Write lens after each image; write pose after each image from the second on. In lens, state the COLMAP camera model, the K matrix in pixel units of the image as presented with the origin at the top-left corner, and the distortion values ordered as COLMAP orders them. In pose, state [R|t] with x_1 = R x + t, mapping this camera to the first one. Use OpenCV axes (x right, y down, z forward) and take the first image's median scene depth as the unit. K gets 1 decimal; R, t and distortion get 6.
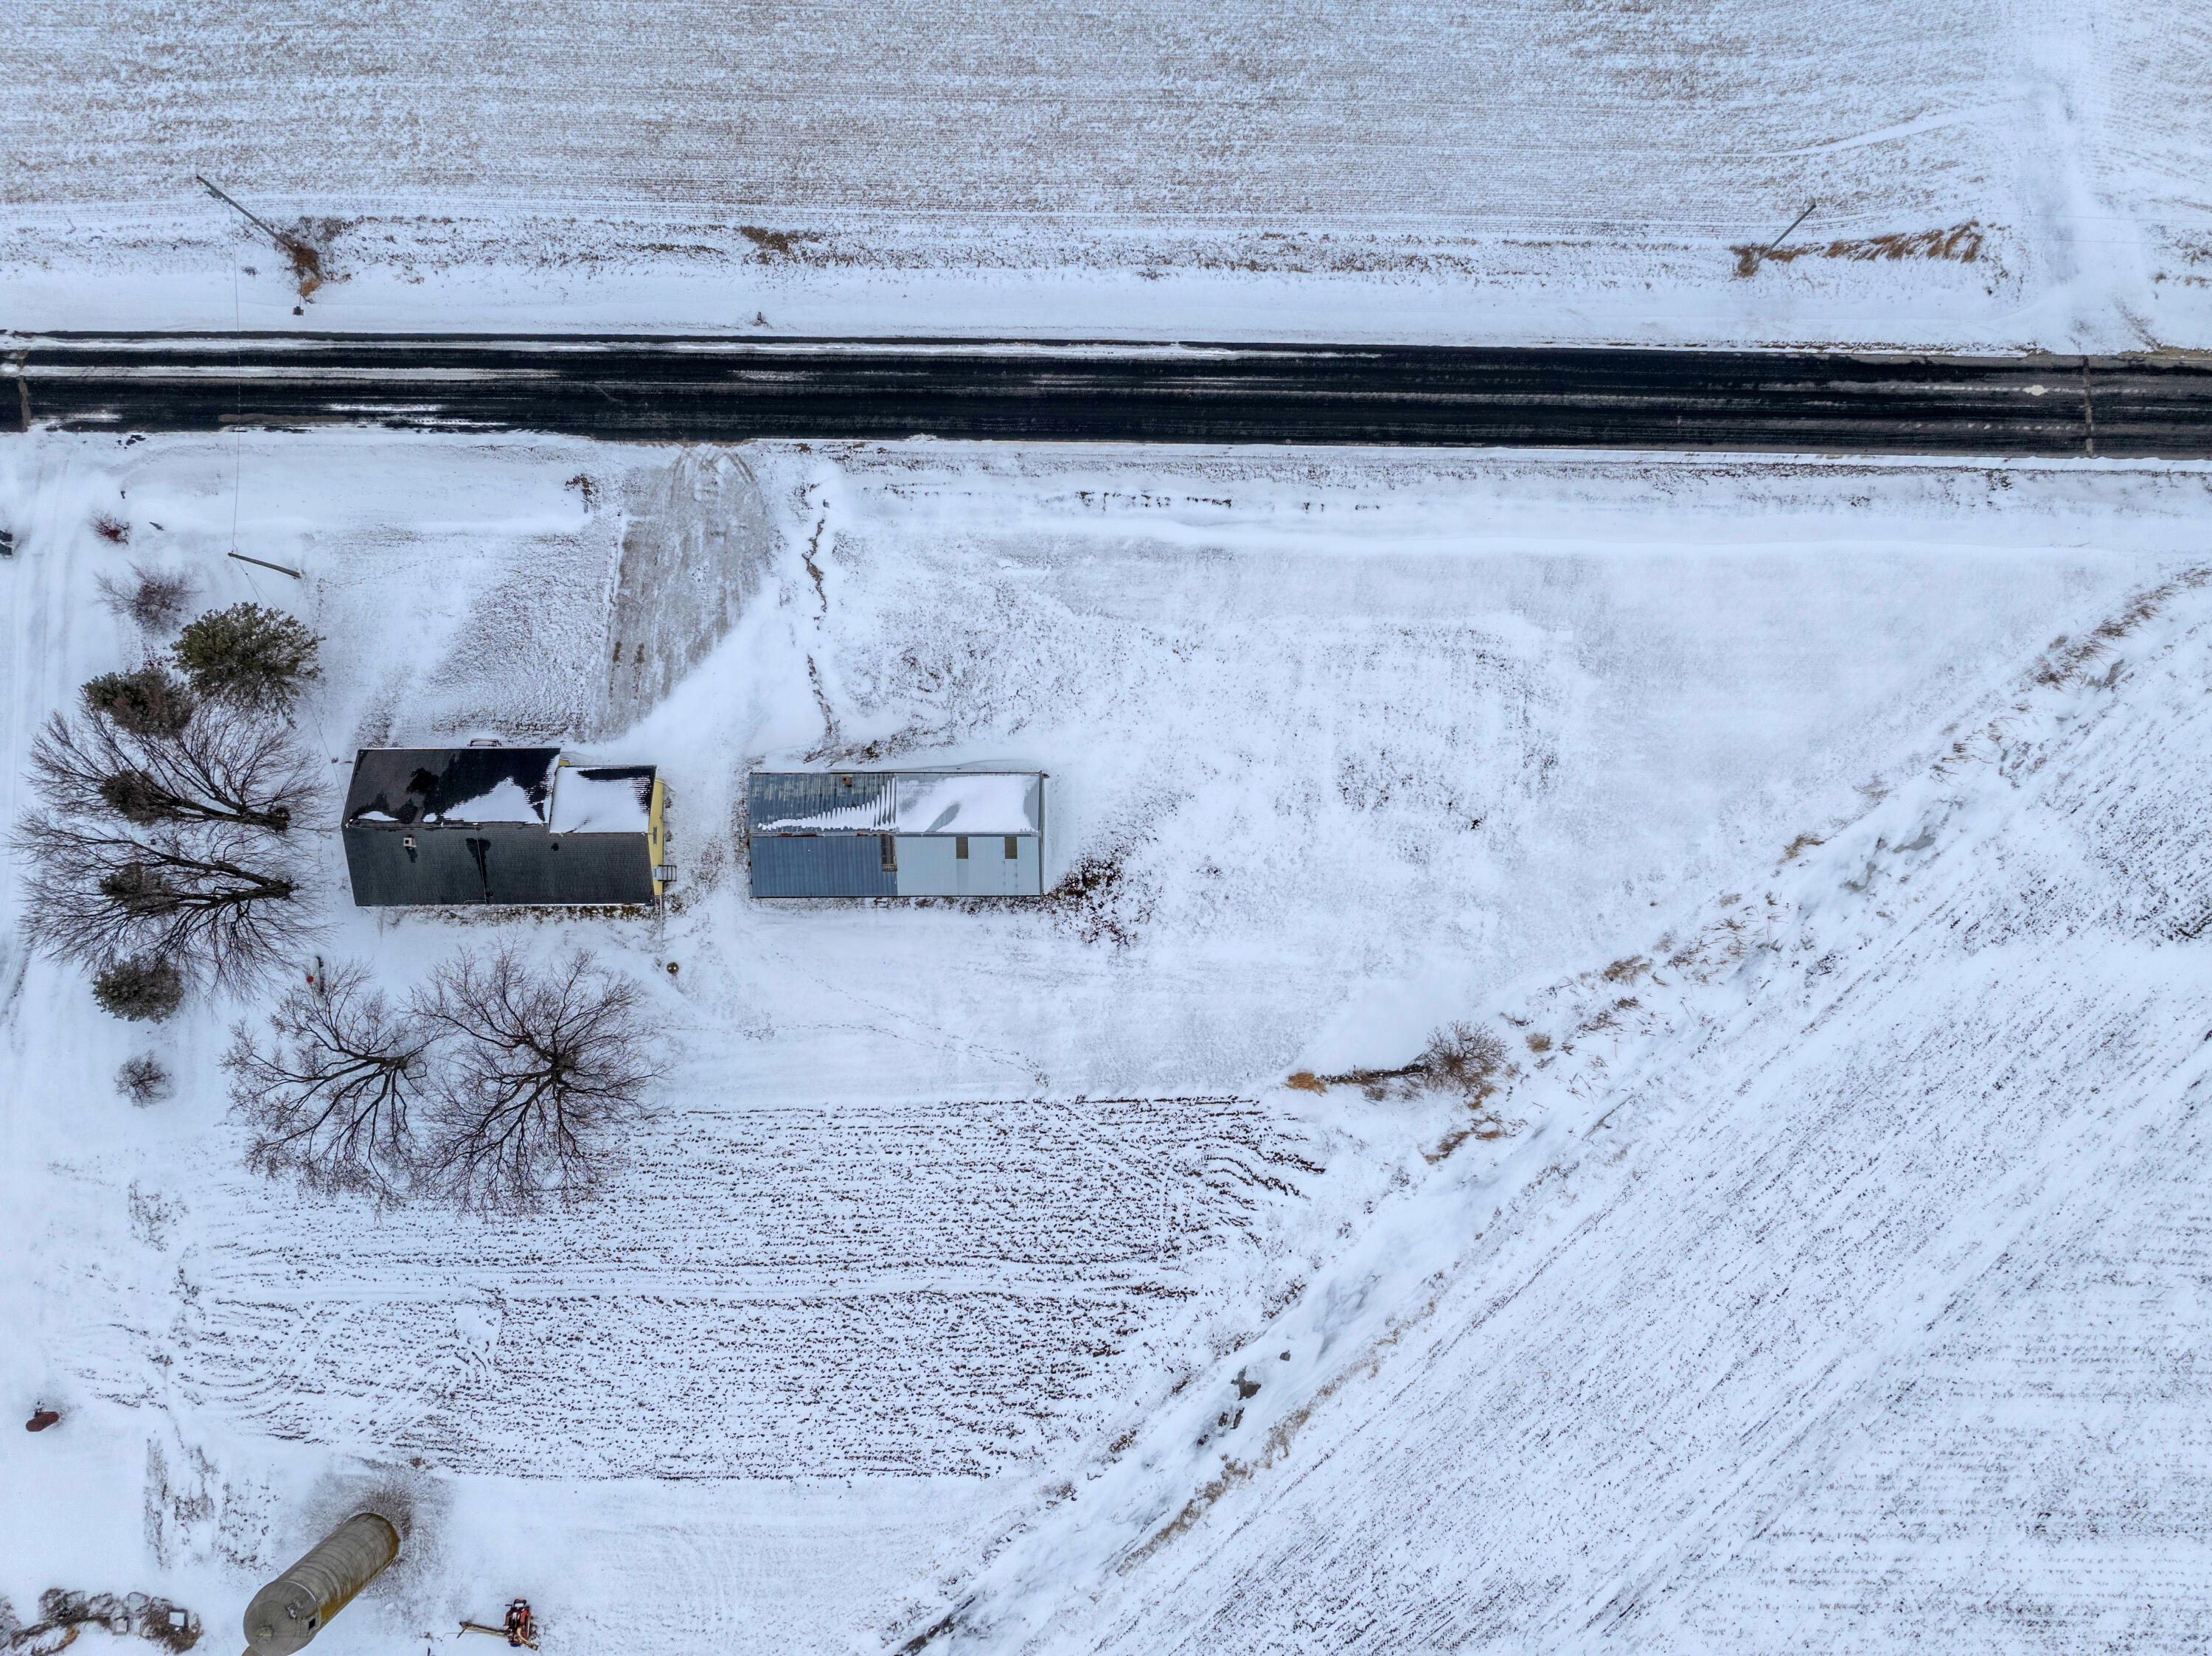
lens RADIAL K [[1555.4, 0, 1116.9], [0, 1555.4, 817.5], [0, 0, 1]] dist [-0.029004, -0.025388]
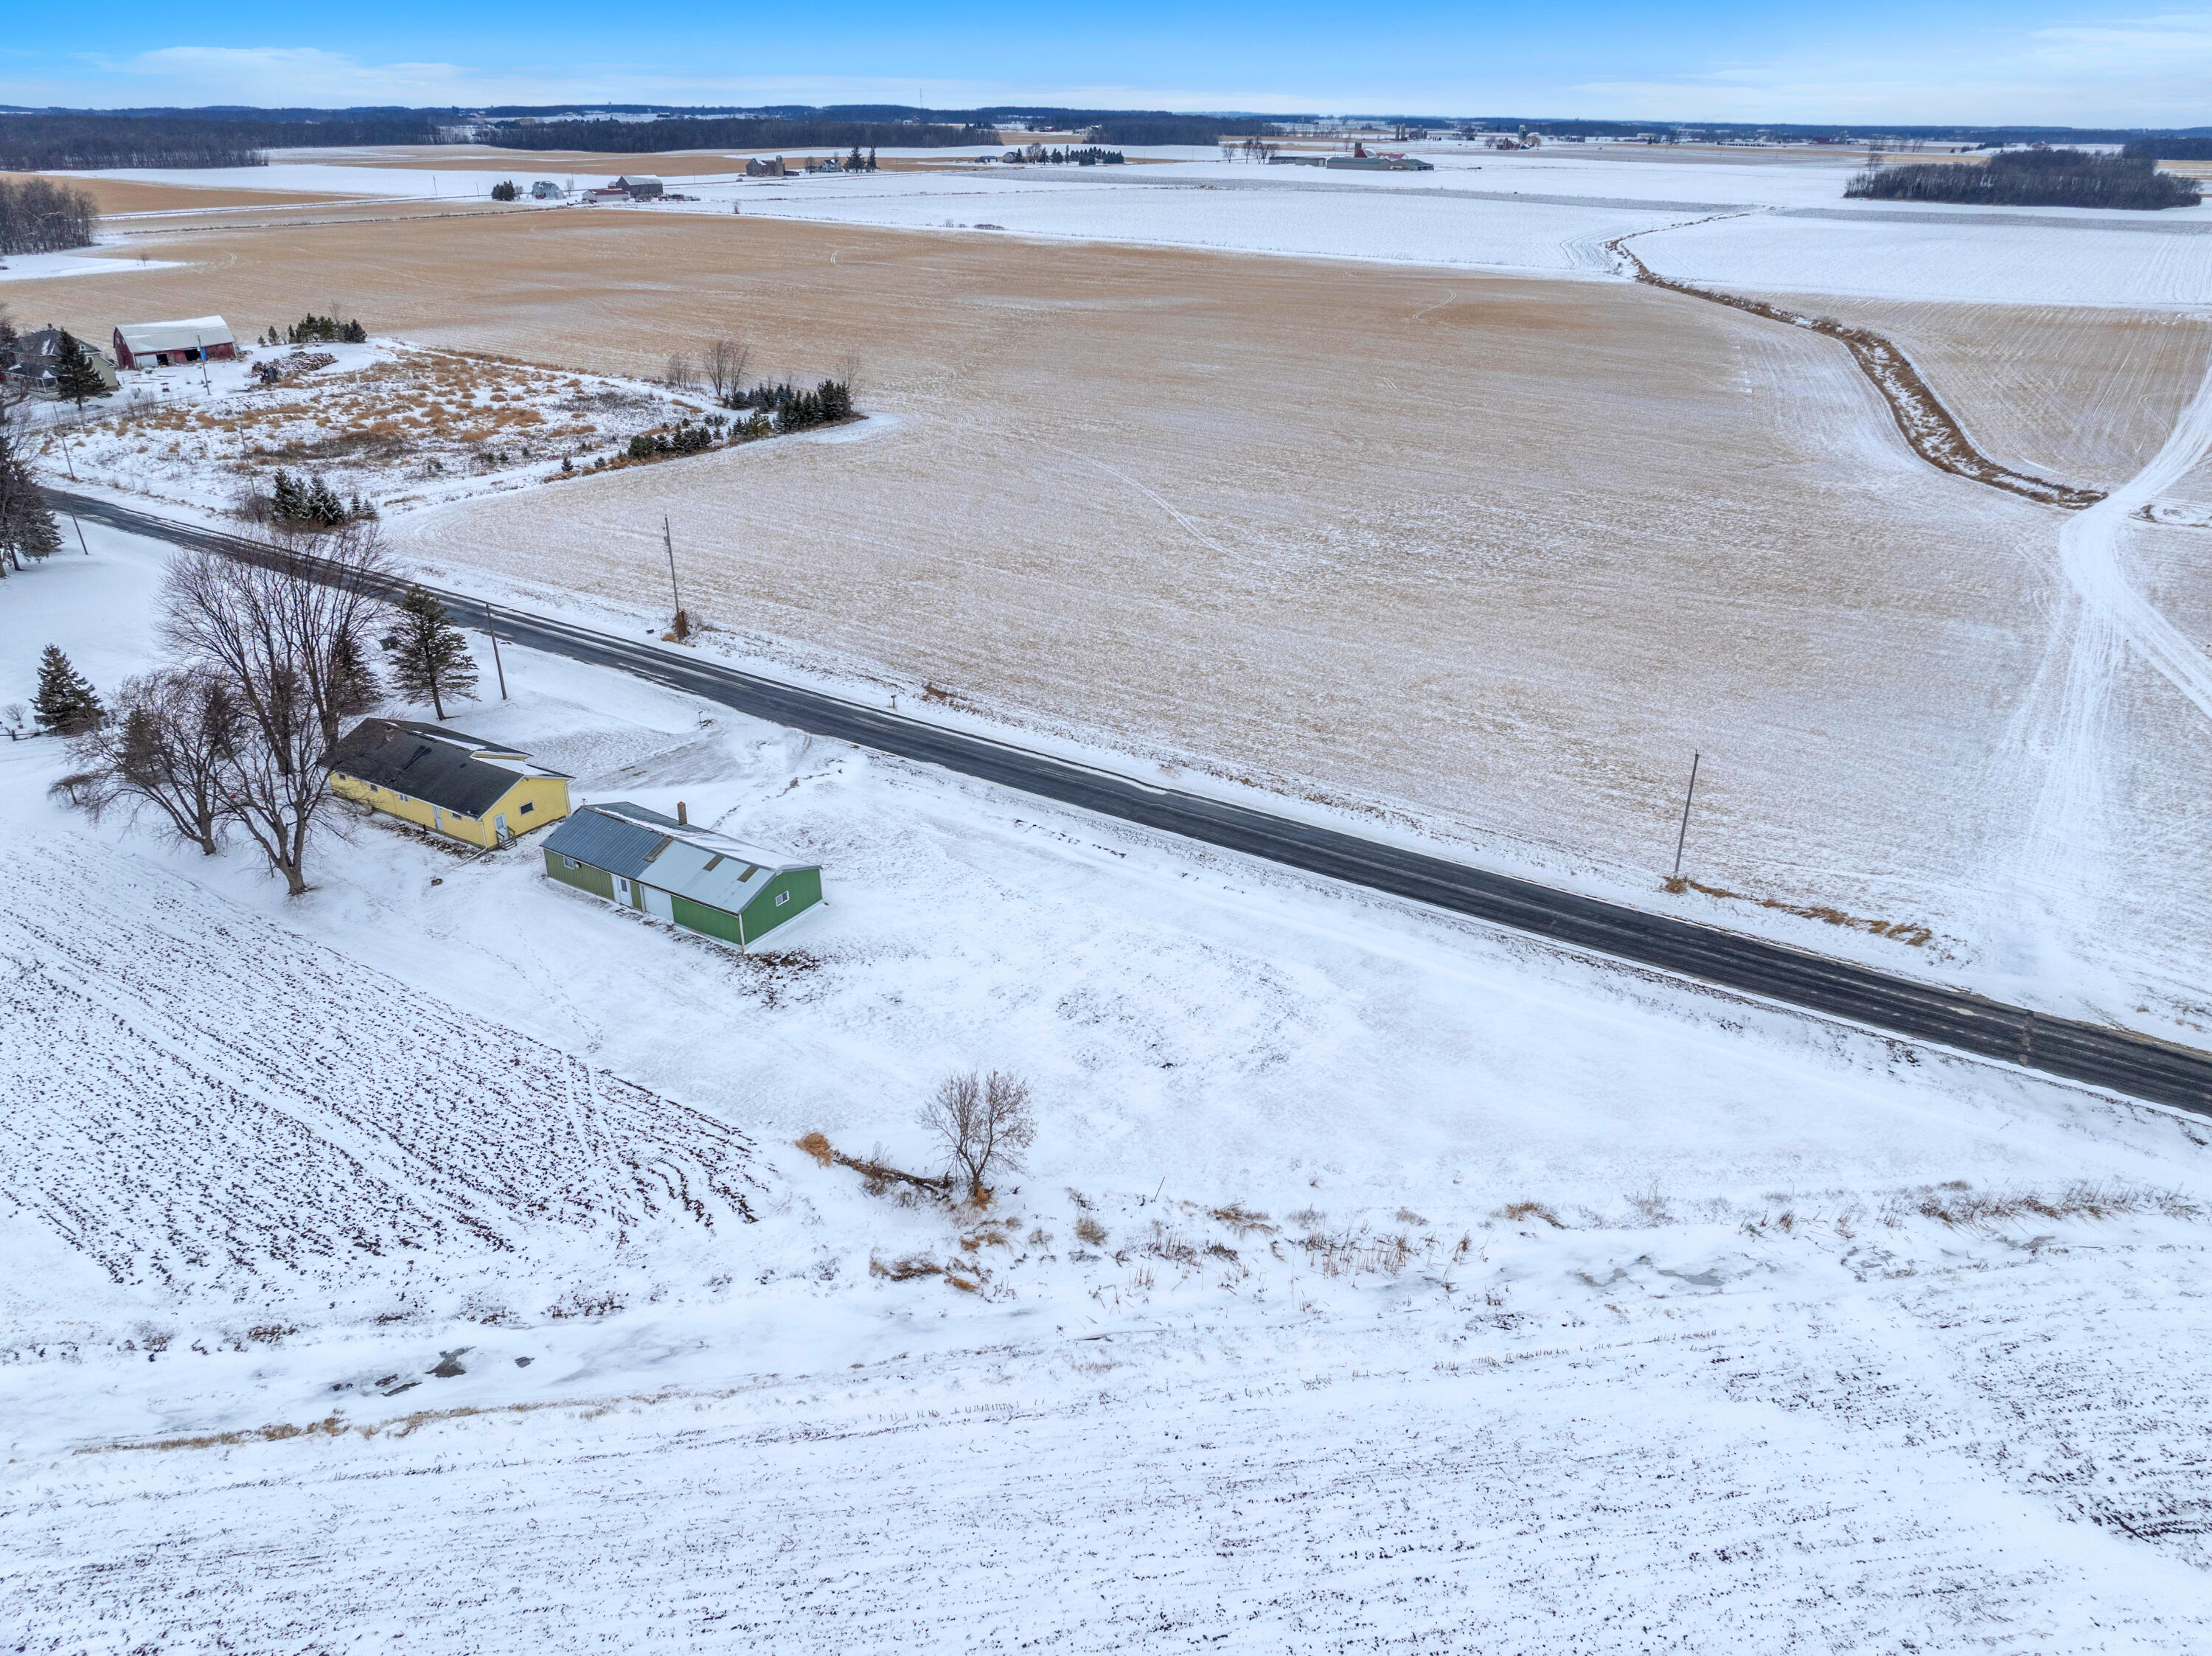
lens RADIAL K [[1555.4, 0, 1116.9], [0, 1555.4, 817.5], [0, 0, 1]] dist [-0.029004, -0.025388]
pose [[0.848448, 0.221220, -0.480831, 0.599247], [-0.528610, 0.399838, -0.748800, 0.618601], [0.026605, 0.889489, 0.456181, 0.486711]]
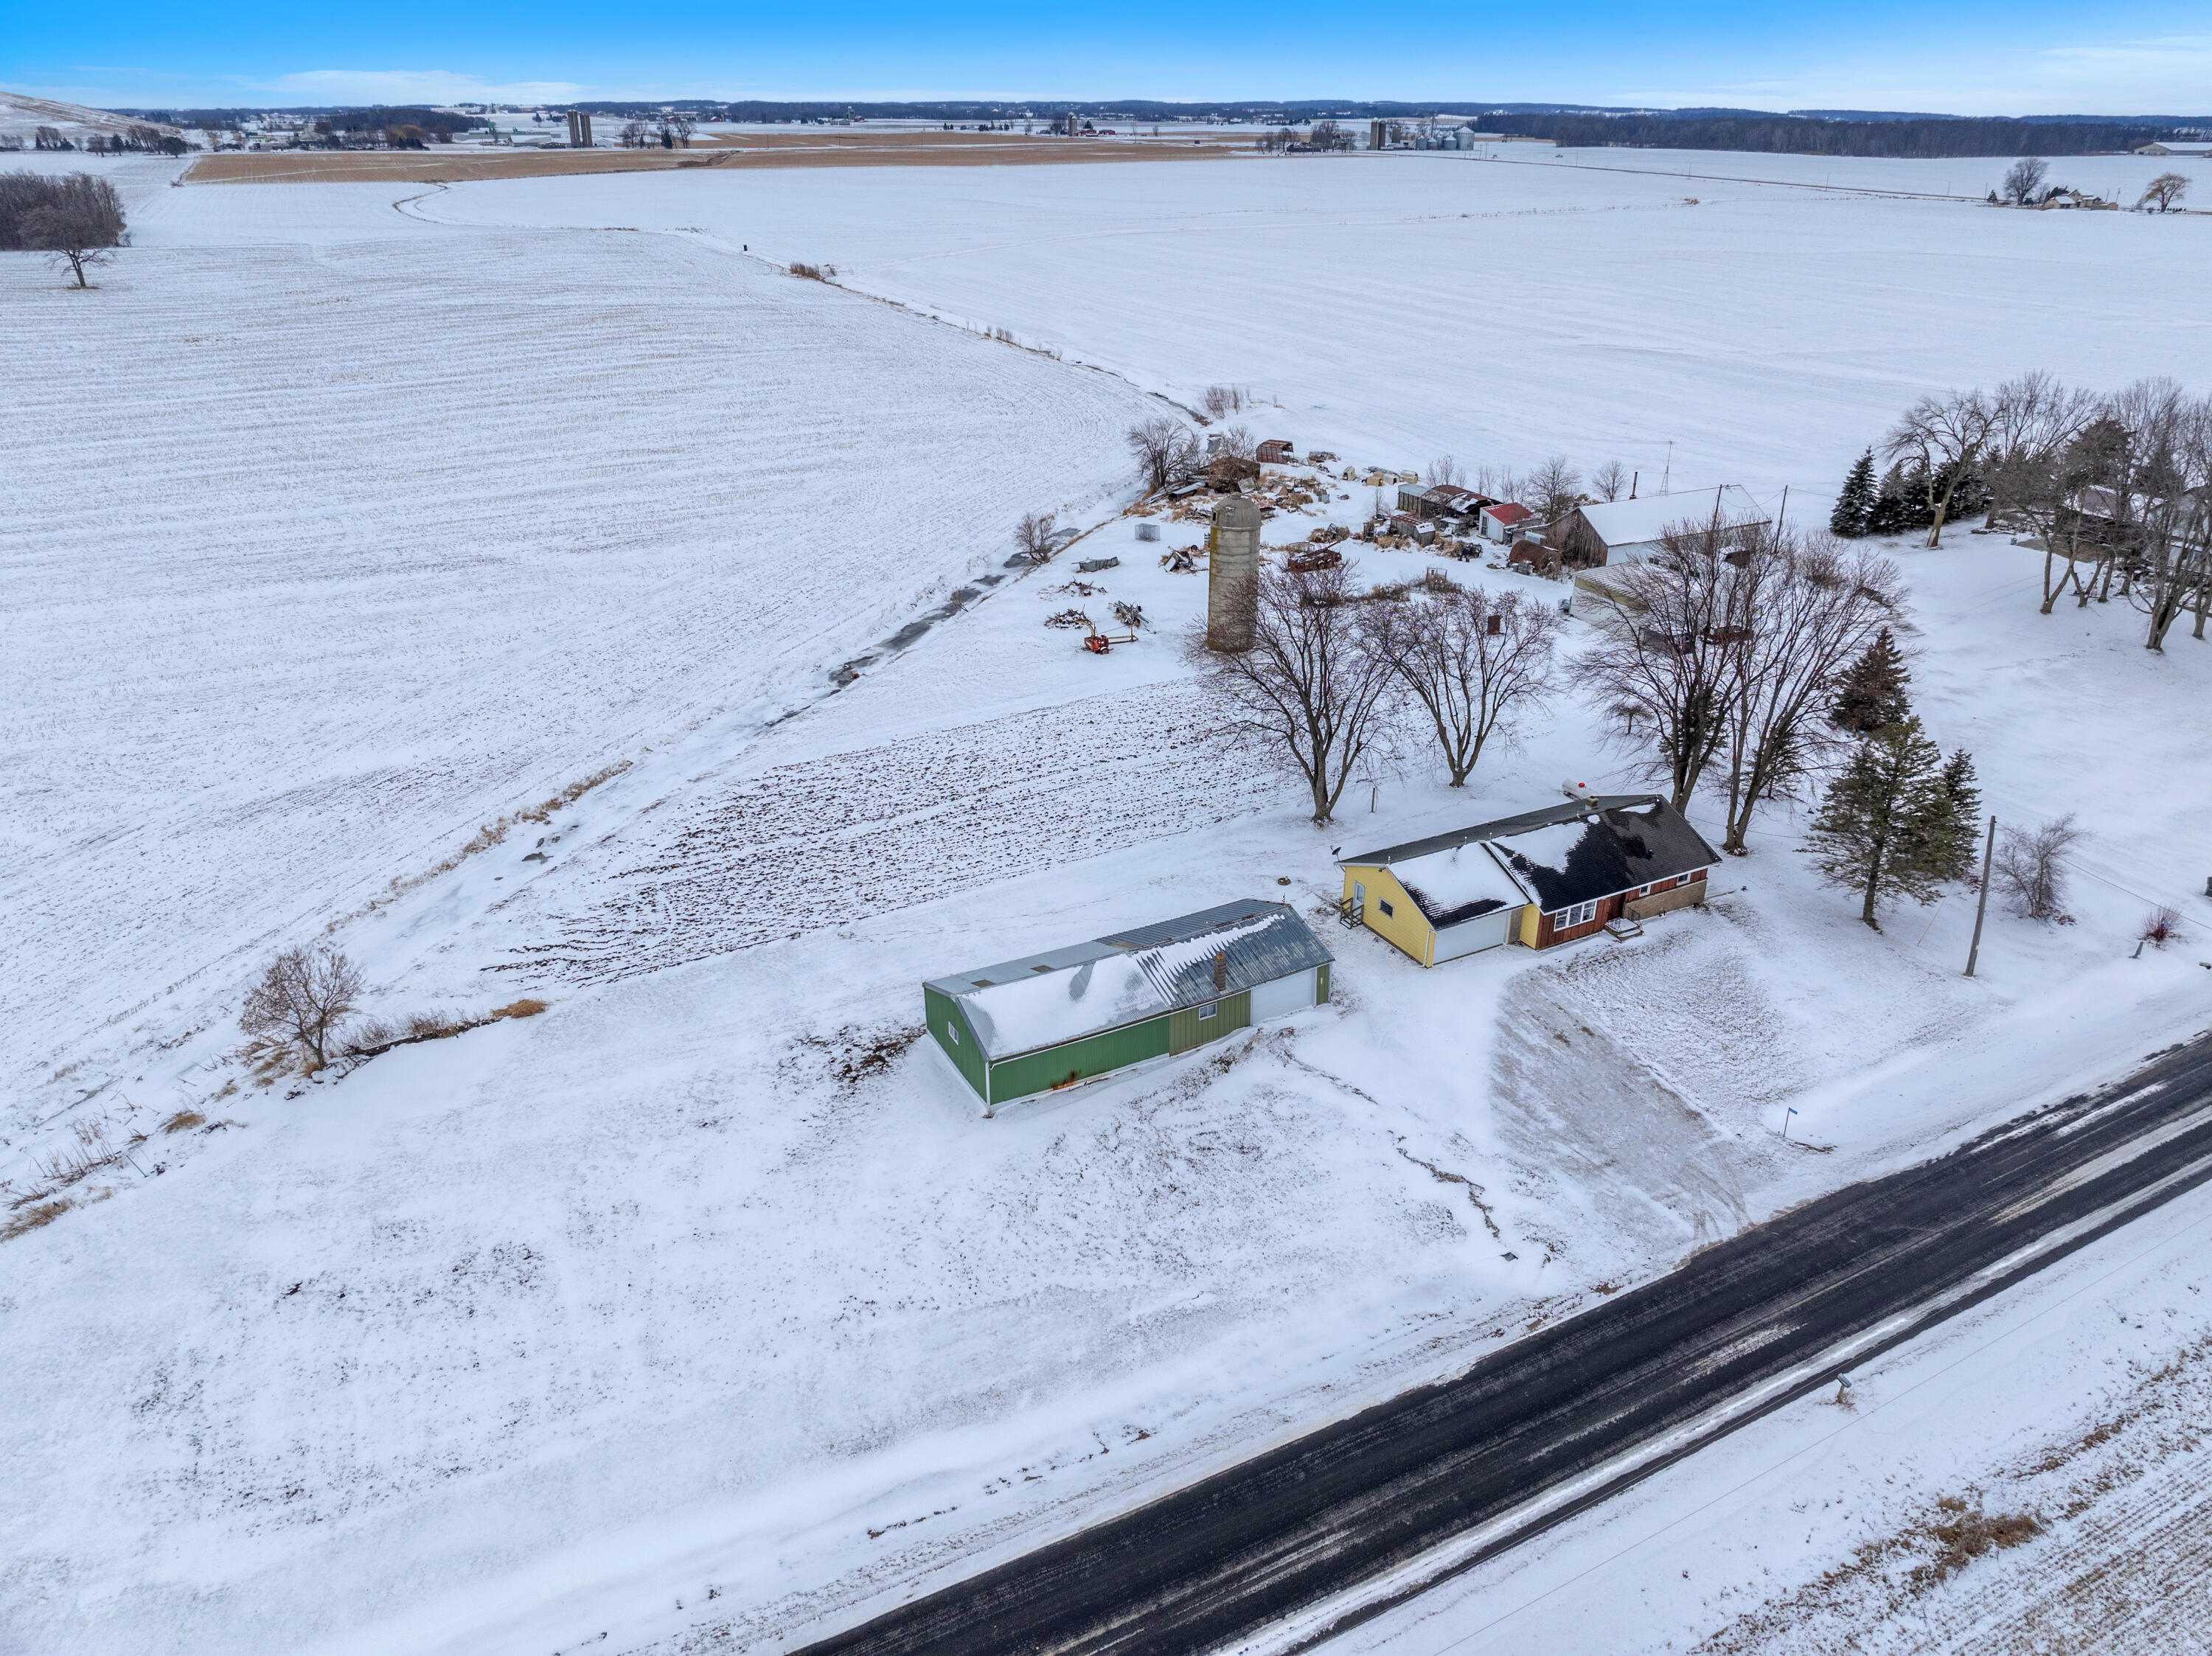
lens RADIAL K [[1568.0, 0, 1121.0], [0, 1568.0, 799.0], [0, 0, 1]] dist [-0.052407, 0.025903]
pose [[-0.882084, 0.182205, -0.434430, 0.175404], [-0.470872, -0.312818, 0.824878, -0.577310], [0.014399, 0.932173, 0.361727, 0.624008]]
